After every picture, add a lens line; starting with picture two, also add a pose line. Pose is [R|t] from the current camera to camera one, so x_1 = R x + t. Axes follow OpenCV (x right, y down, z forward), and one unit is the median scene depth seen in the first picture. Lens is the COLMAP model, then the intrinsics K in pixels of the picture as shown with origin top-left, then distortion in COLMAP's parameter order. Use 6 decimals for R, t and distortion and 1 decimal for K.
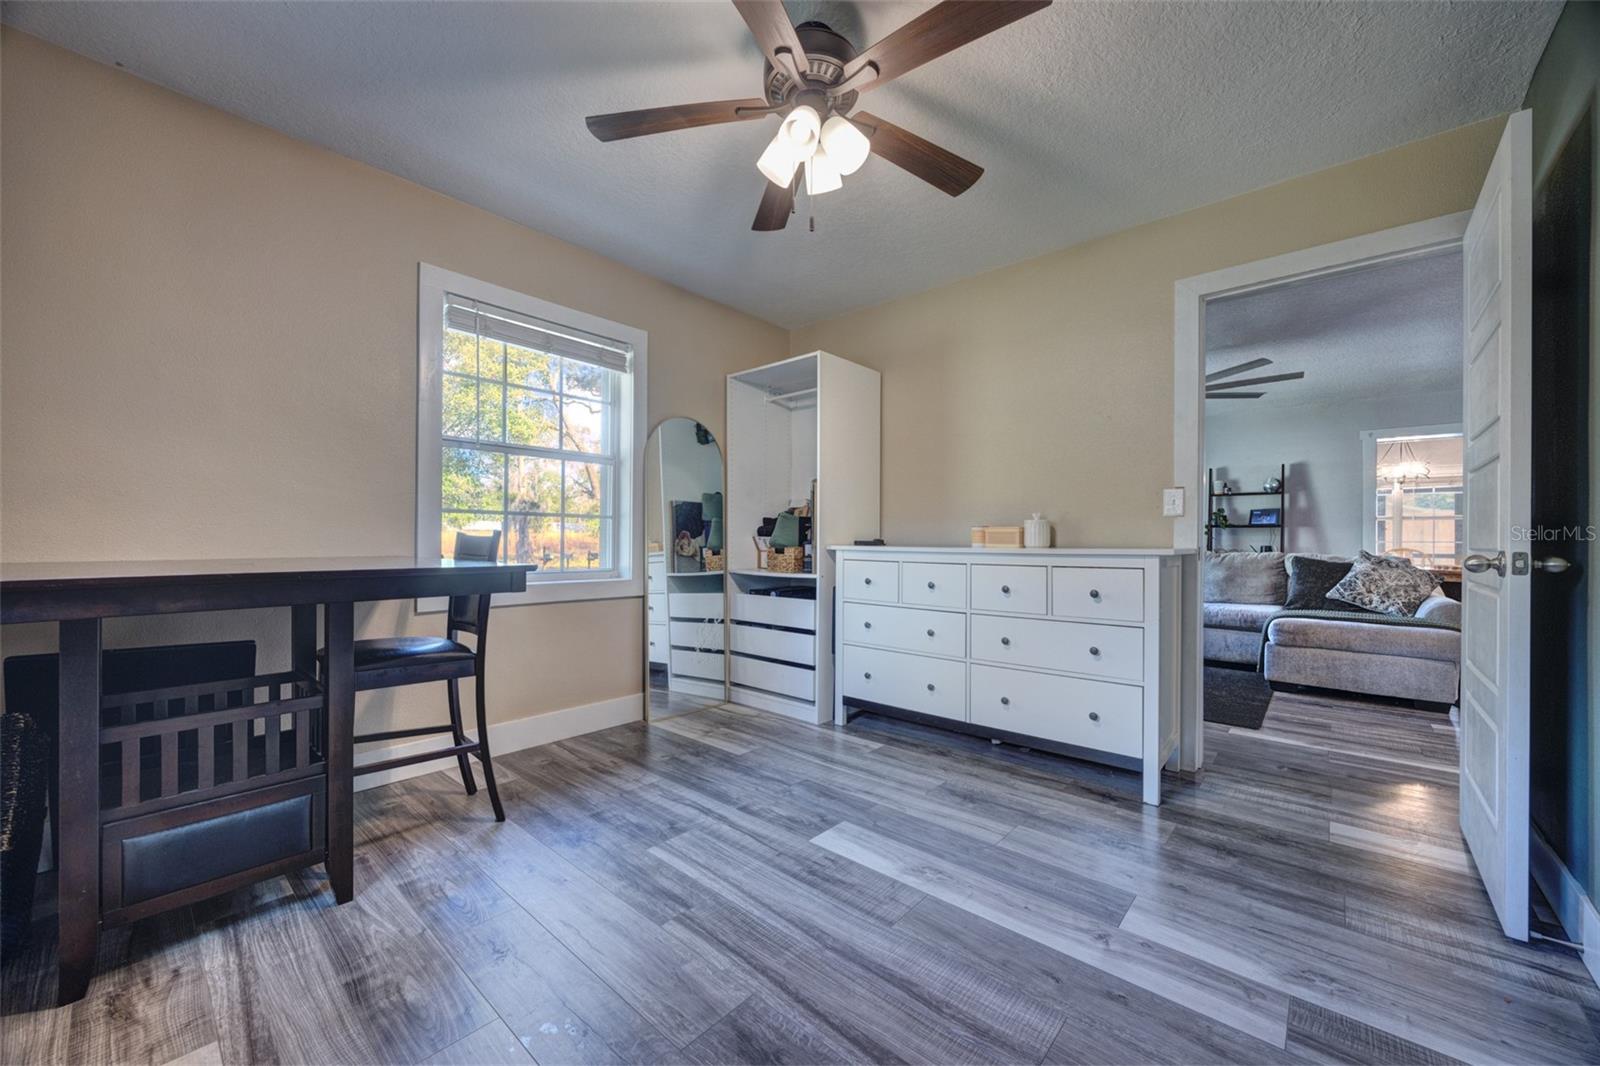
lens RADIAL K [[607.3, 0, 804.1], [0, 607.3, 536.4], [0, 0, 1]] dist [-0.000068, -0.000081]
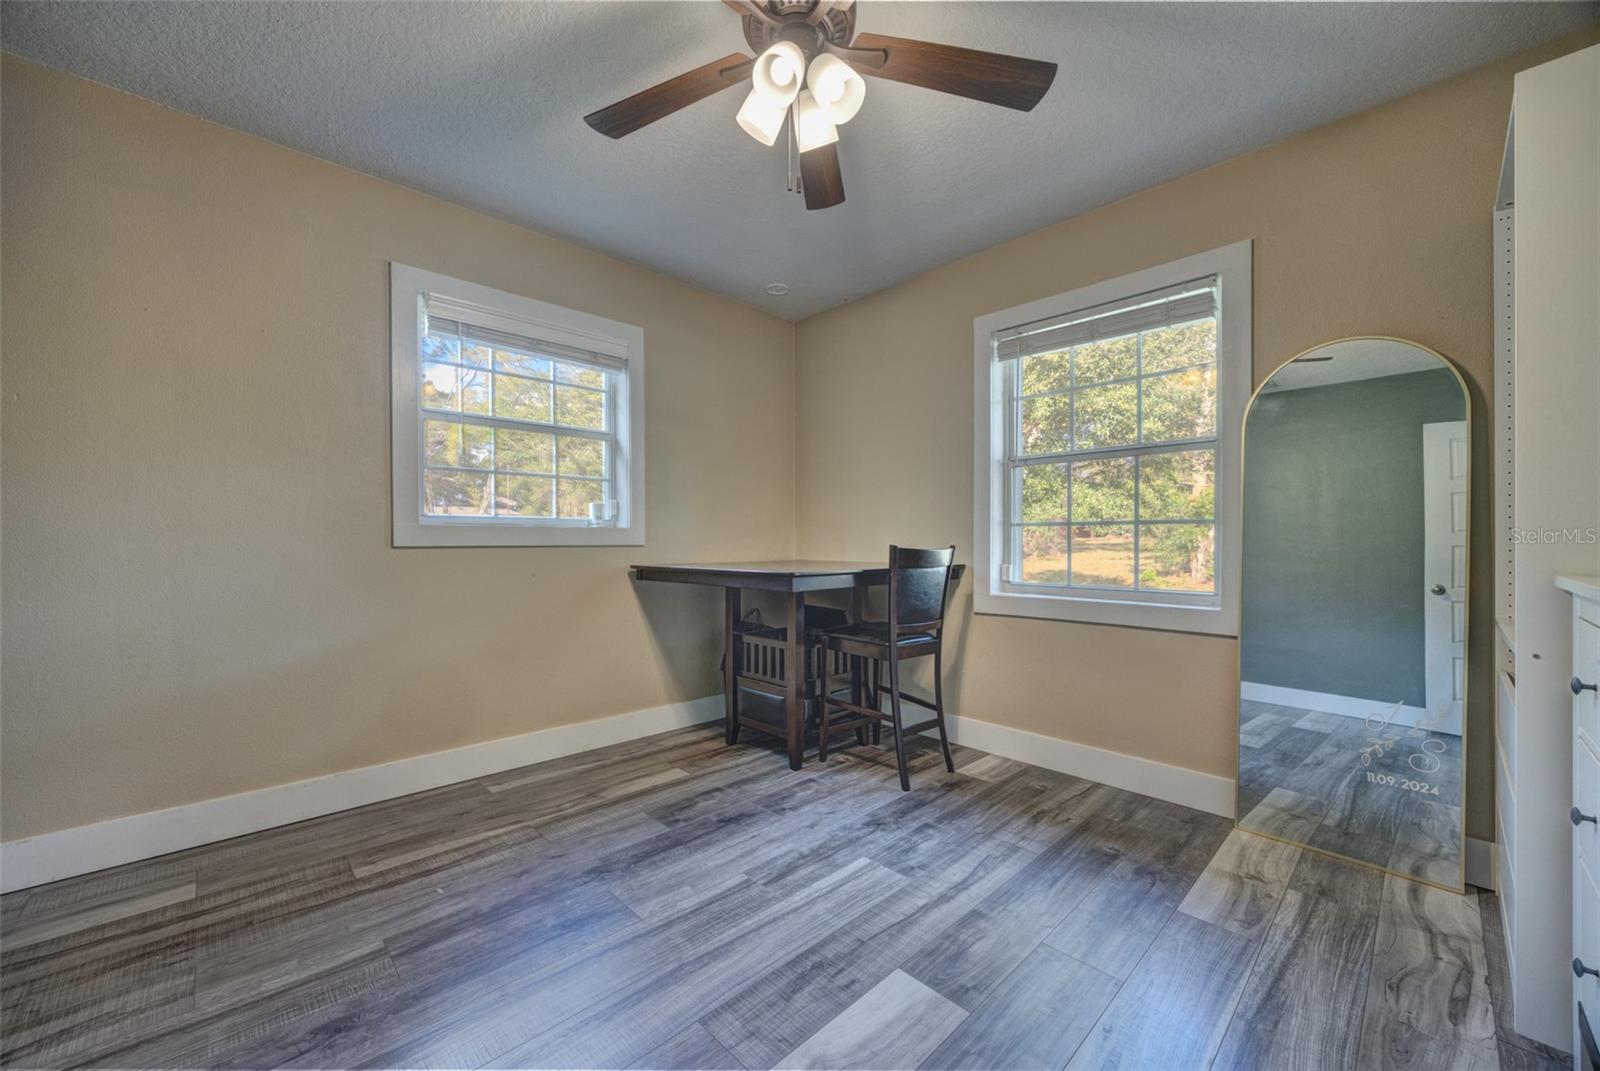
lens RADIAL K [[607.3, 0, 861.5], [0, 607.3, 547.6], [0, 0, 1]] dist [-0.000068, -0.000081]
pose [[-0.039772, 0.006004, -0.999191, 0.767639], [0.005424, 0.999969, 0.005793, -0.047085], [0.999194, -0.005190, -0.039803, 0.956714]]
